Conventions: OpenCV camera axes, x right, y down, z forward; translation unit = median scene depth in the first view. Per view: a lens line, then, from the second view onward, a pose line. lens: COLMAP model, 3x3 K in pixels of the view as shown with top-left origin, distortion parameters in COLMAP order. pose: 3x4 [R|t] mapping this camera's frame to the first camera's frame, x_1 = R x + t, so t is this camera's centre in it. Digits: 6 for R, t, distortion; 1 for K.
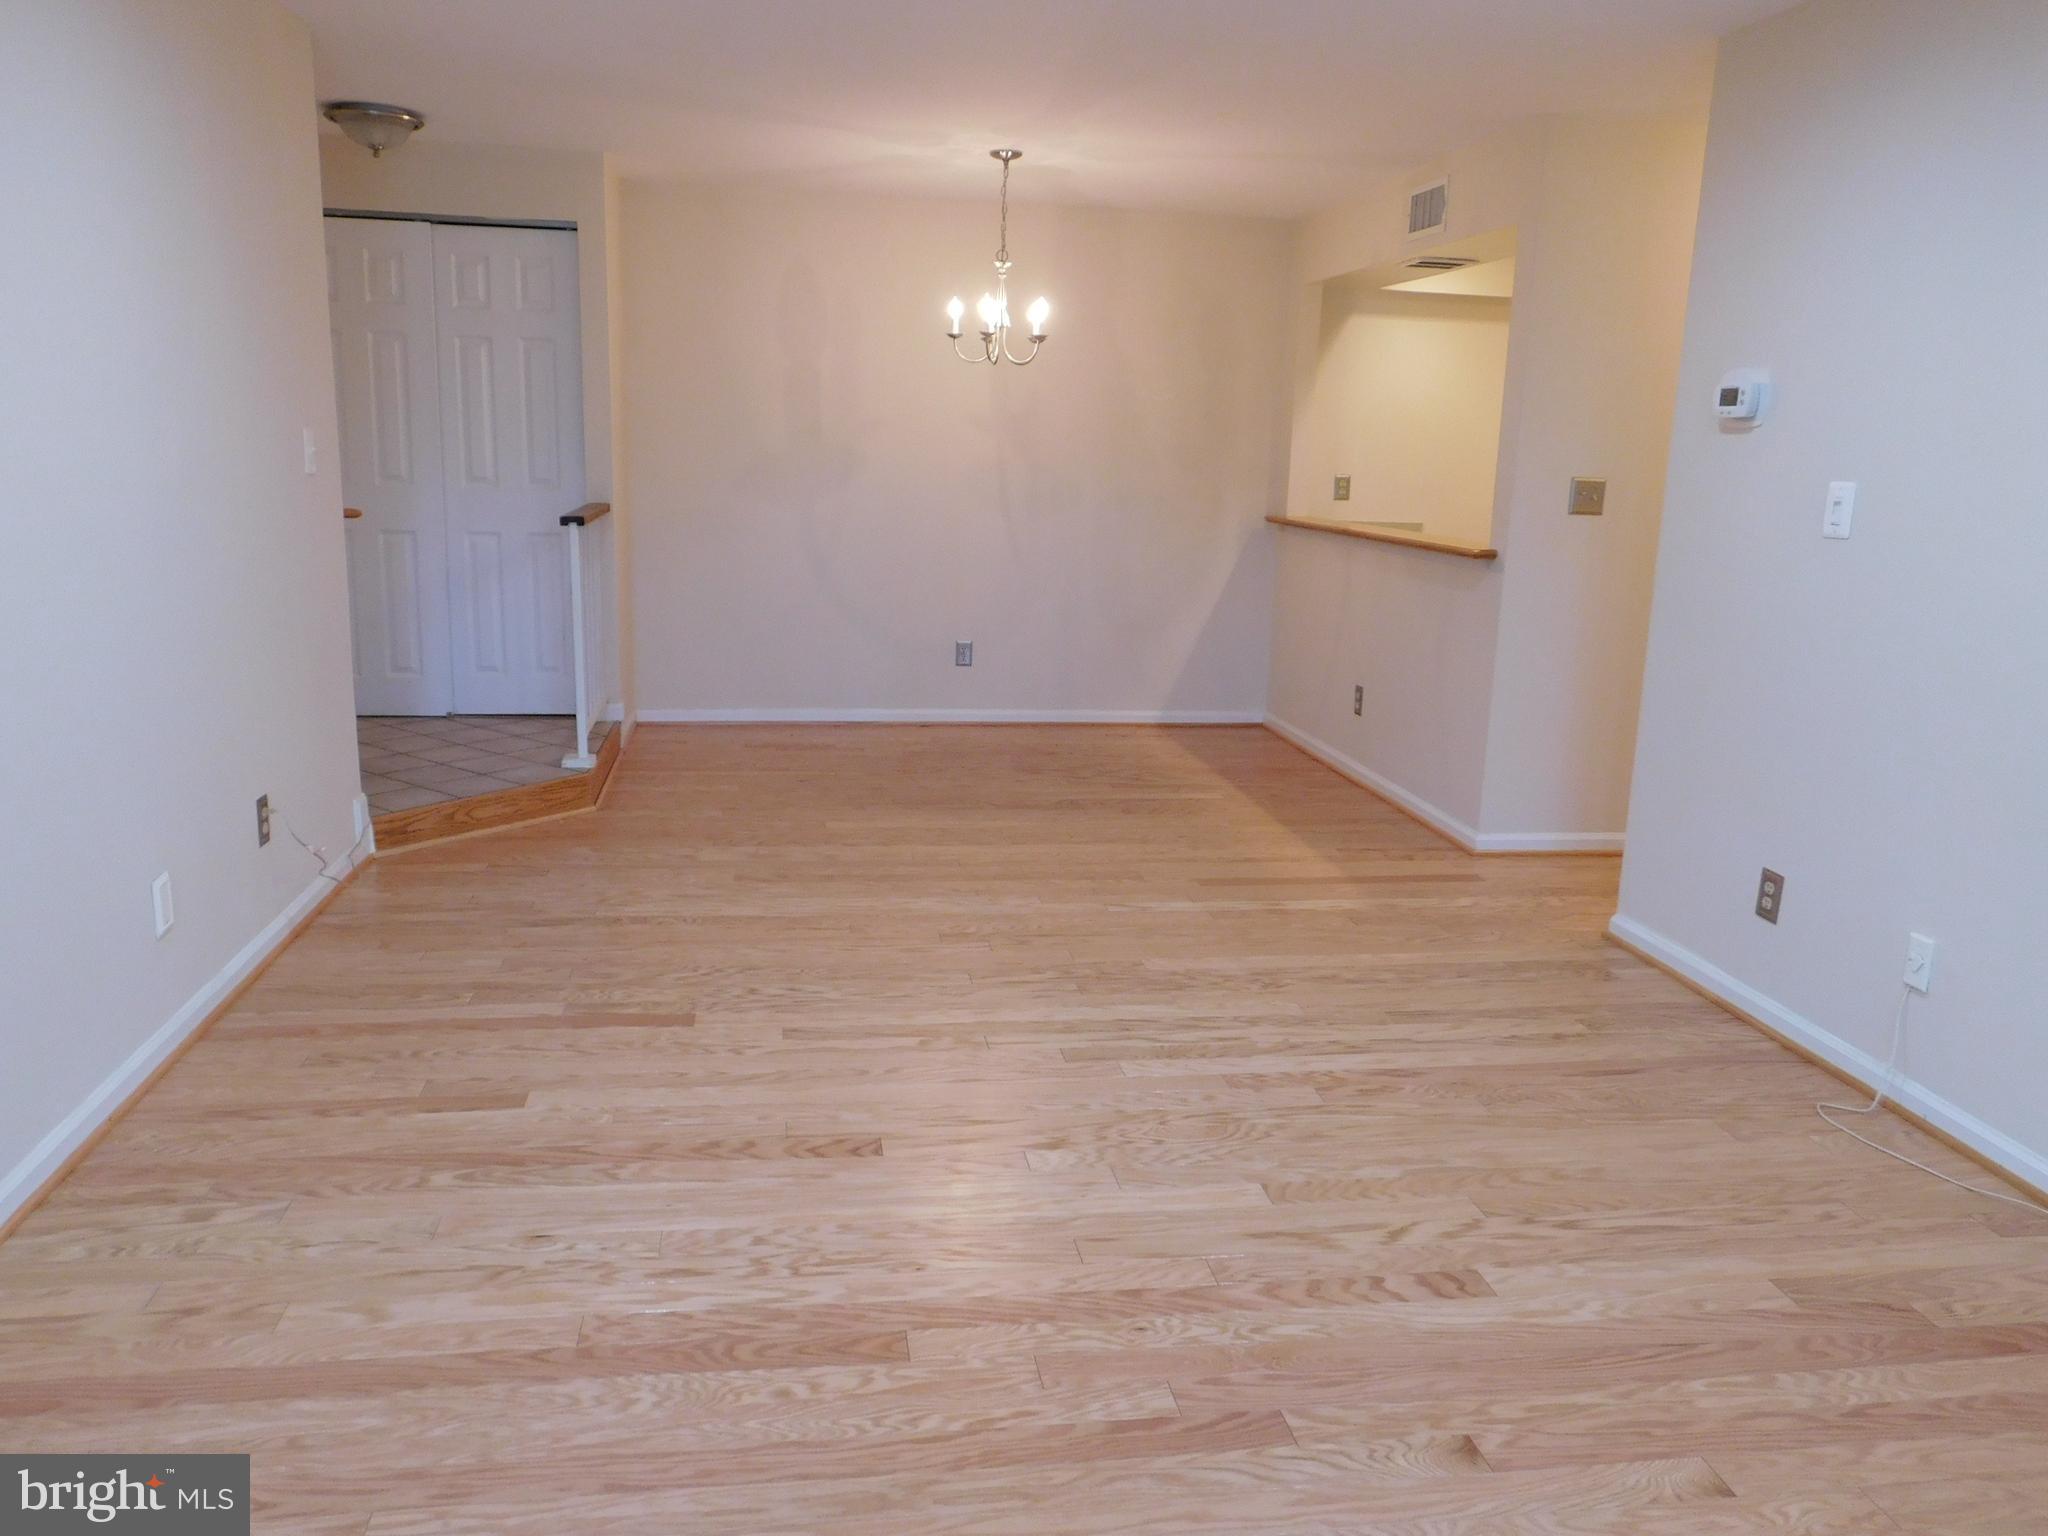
lens RADIAL K [[1515.0, 0, 1020.4], [0, 1515.0, 763.0], [0, 0, 1]] dist [-0.010749, 0.014991]
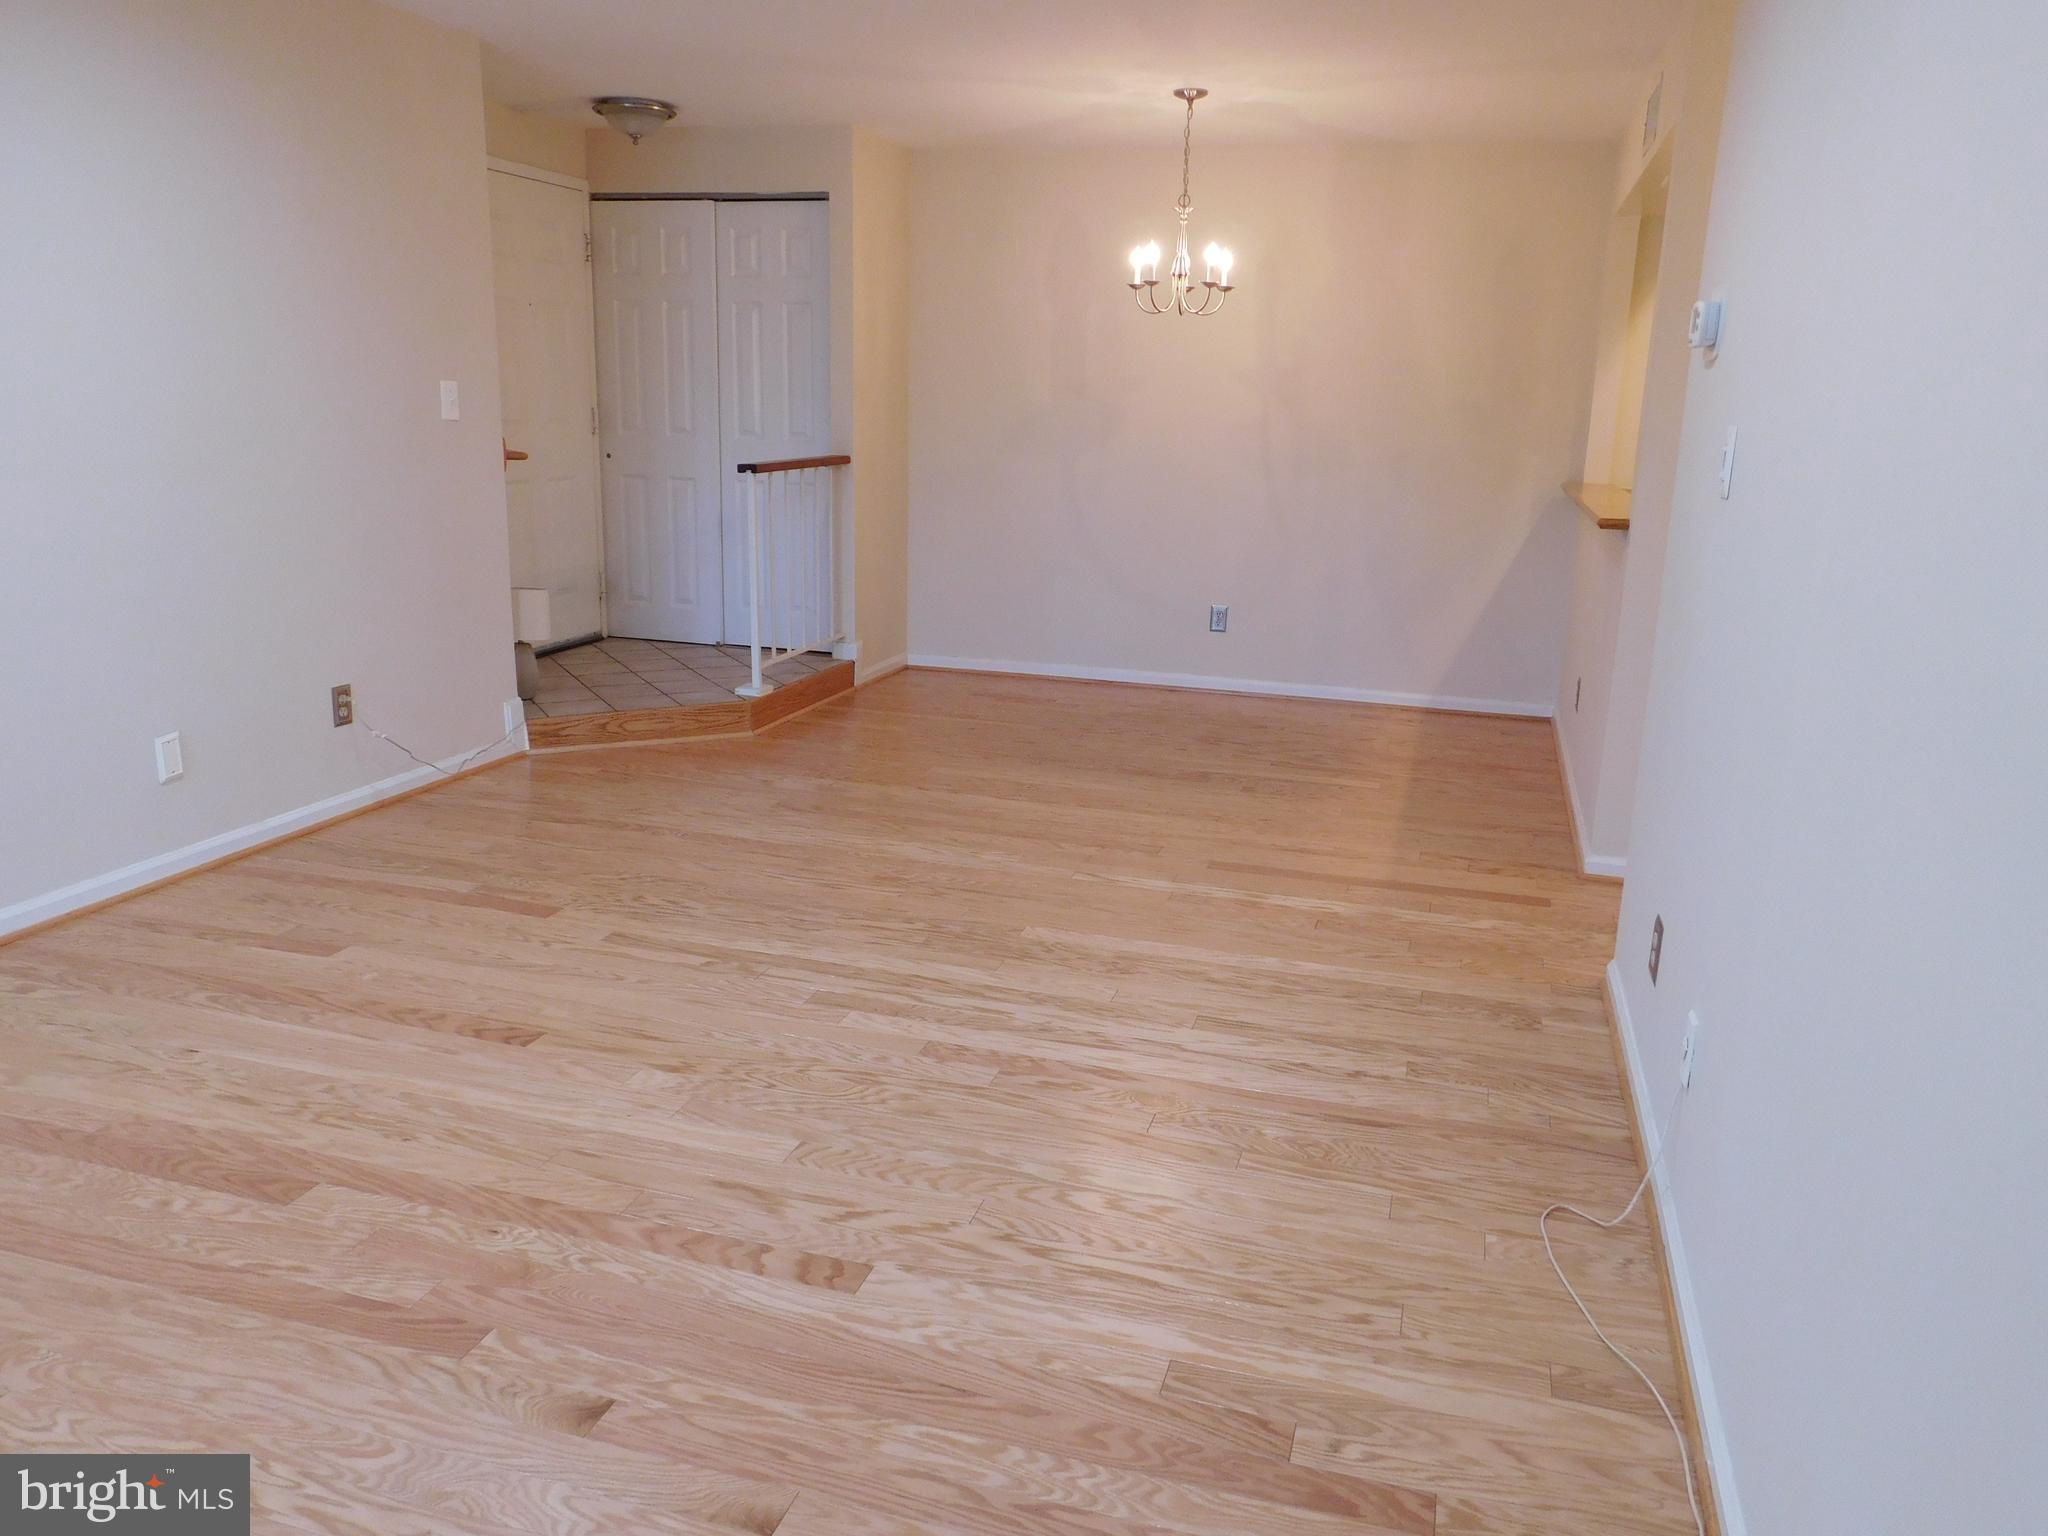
lens RADIAL K [[1515.0, 0, 1020.4], [0, 1515.0, 763.0], [0, 0, 1]] dist [-0.010749, 0.014991]
pose [[0.902541, 0.096873, -0.419565, 0.522974], [-0.089718, 0.995287, 0.036804, -0.009637], [0.421153, 0.004425, 0.906979, 0.138226]]
